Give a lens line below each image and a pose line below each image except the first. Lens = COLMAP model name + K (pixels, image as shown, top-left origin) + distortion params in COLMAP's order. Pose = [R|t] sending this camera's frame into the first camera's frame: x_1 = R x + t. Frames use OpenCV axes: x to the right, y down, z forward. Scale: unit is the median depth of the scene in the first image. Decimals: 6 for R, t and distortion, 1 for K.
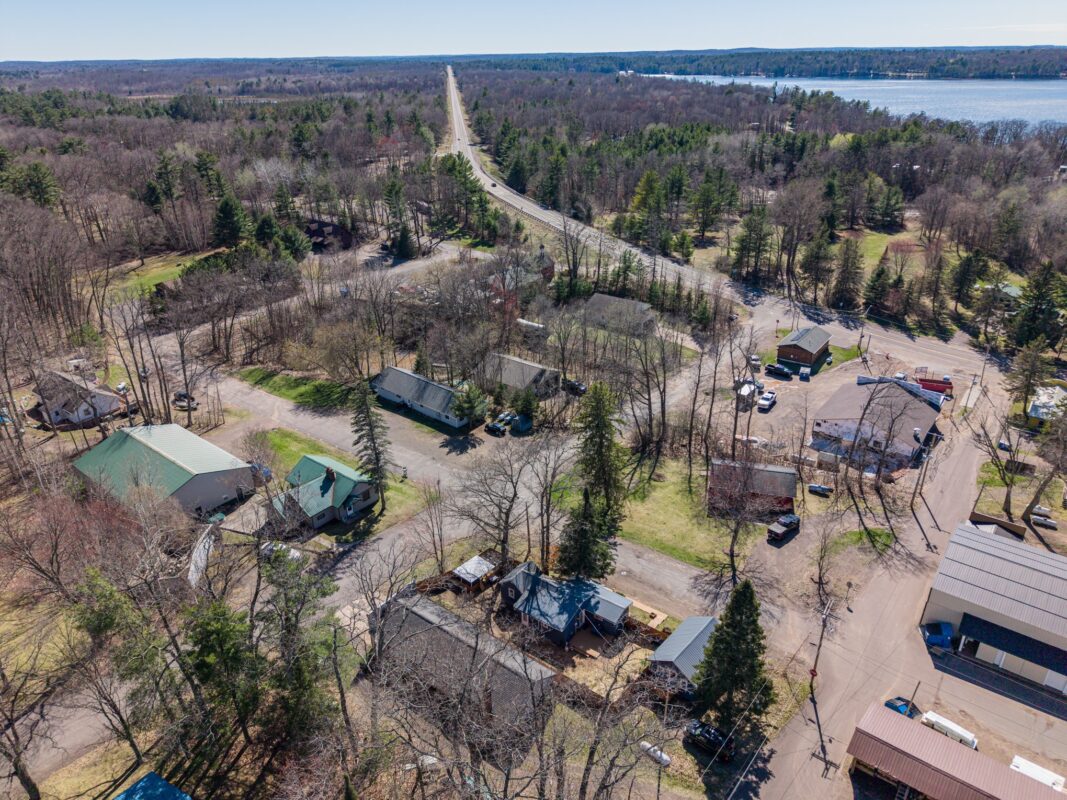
lens RADIAL K [[748.0, 0, 533.5], [0, 748.0, 400.0], [0, 0, 1]] dist [0.043673, -0.058136]
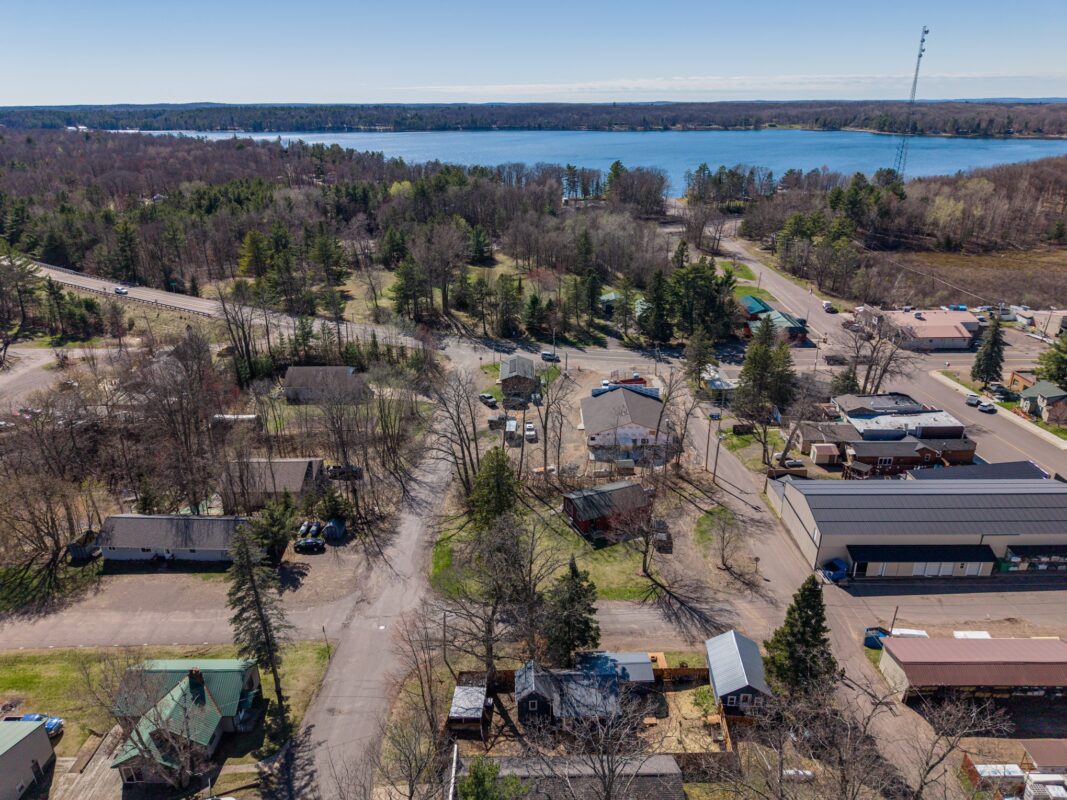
lens RADIAL K [[748.0, 0, 533.5], [0, 748.0, 400.0], [0, 0, 1]] dist [0.043673, -0.058136]
pose [[0.771756, -0.225692, 0.594522, -0.225892], [0.262588, 0.964576, 0.025303, -0.050990], [-0.579172, 0.136587, 0.803681, 0.121058]]
